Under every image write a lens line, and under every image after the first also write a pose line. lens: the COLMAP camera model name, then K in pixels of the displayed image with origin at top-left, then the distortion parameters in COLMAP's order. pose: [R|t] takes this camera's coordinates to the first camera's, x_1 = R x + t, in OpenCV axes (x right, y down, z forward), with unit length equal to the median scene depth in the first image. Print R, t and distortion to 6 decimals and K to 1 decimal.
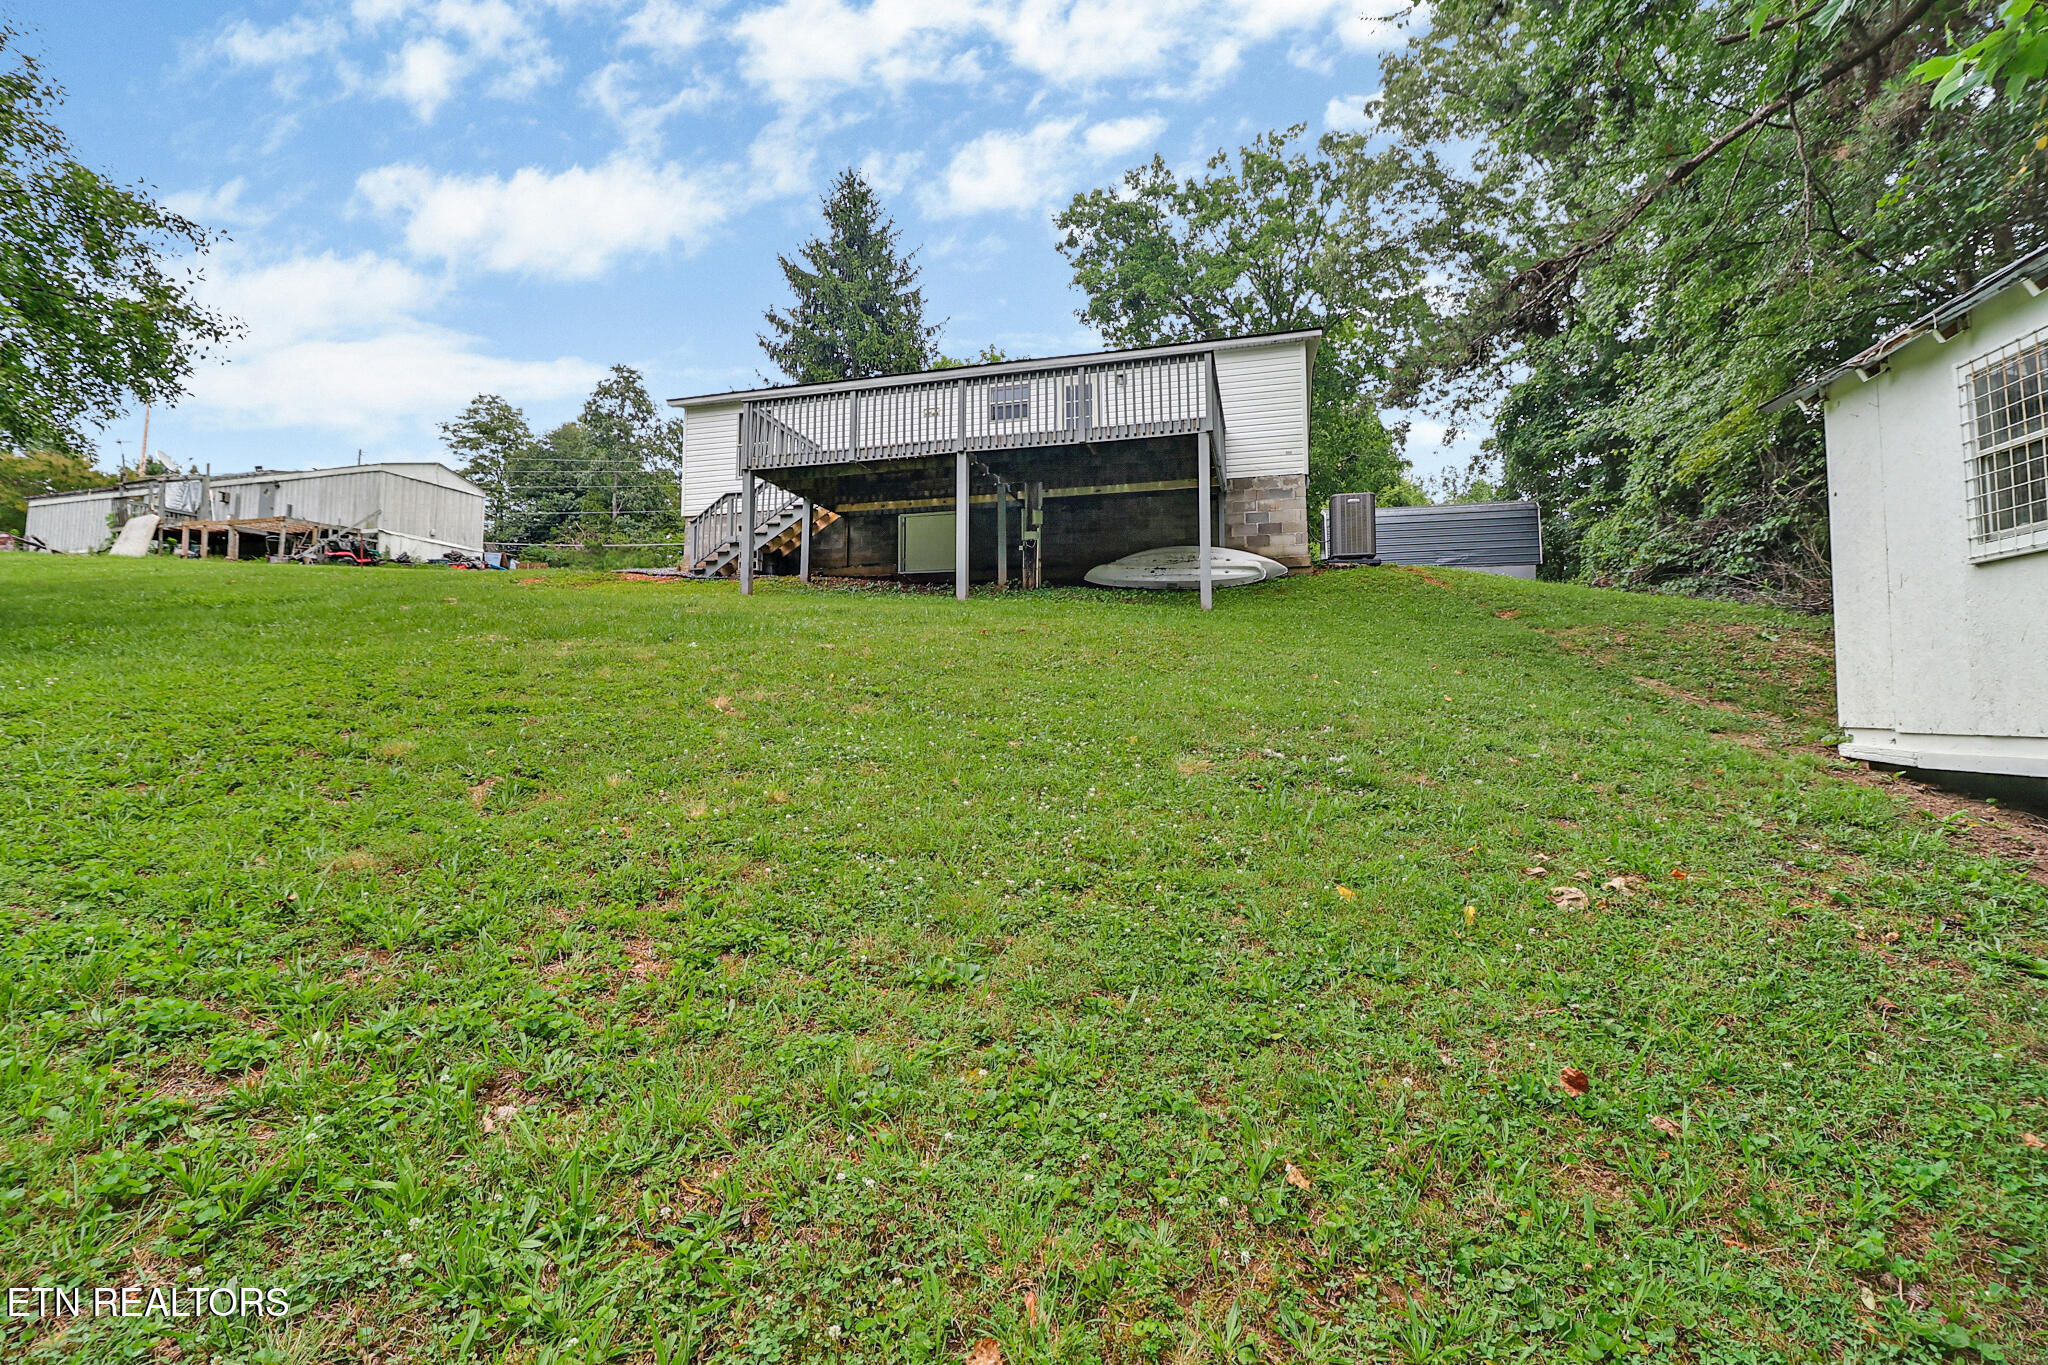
lens RADIAL K [[936.0, 0, 1003.2], [0, 936.0, 646.1], [0, 0, 1]] dist [0.008582, -0.018491]
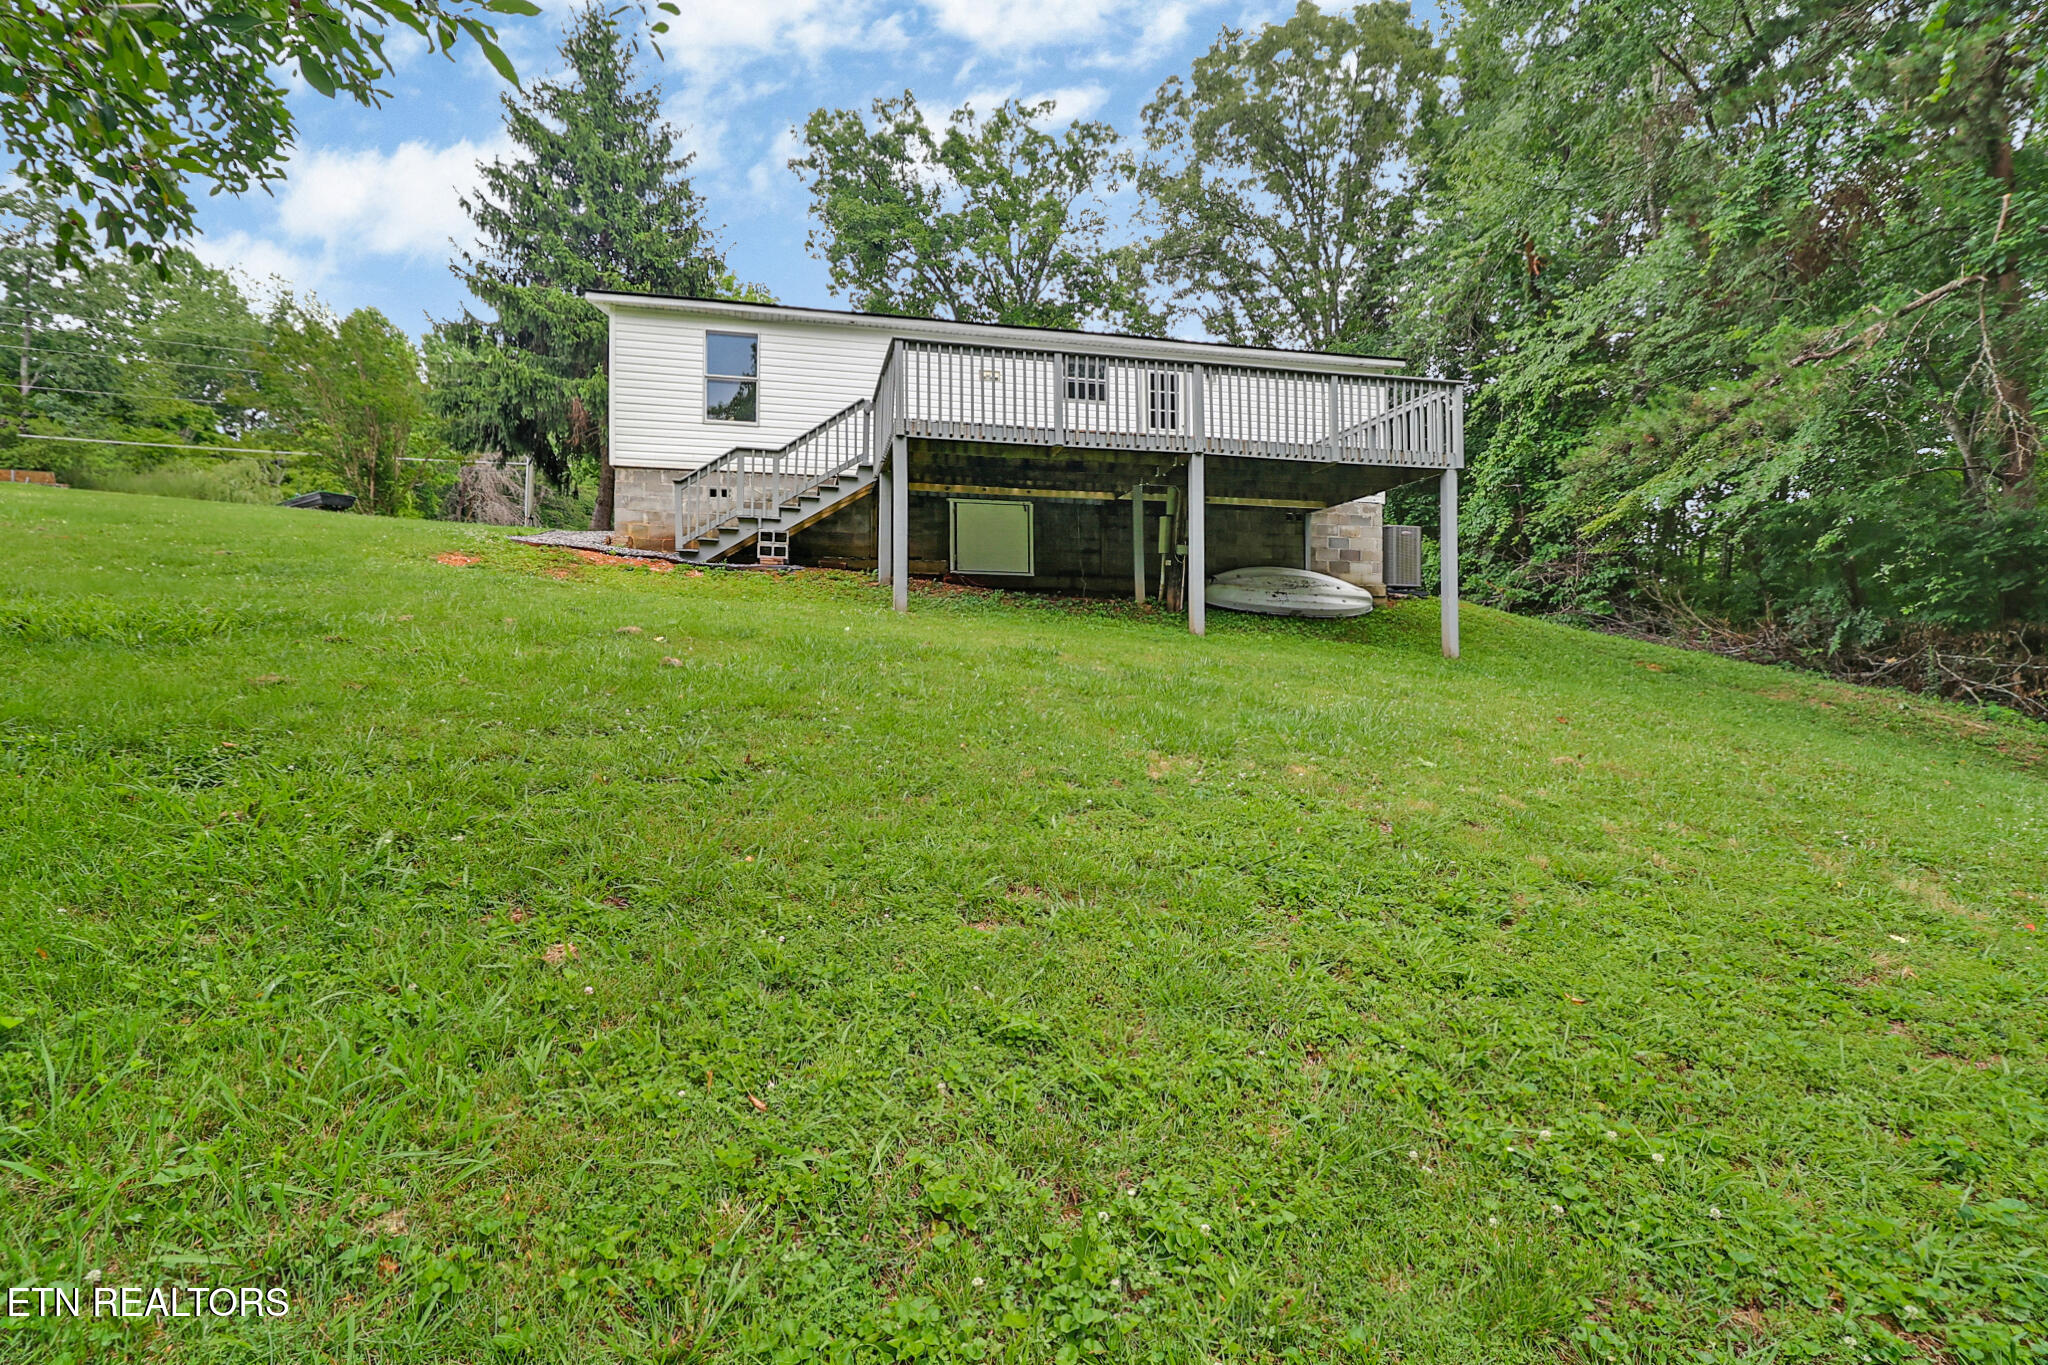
lens RADIAL K [[936.0, 0, 1003.2], [0, 936.0, 646.1], [0, 0, 1]] dist [0.008582, -0.018491]
pose [[0.877060, 0.014877, 0.480151, -0.465920], [-0.040732, 0.998224, 0.043474, -0.052522], [-0.478652, -0.057686, 0.876108, 0.274534]]
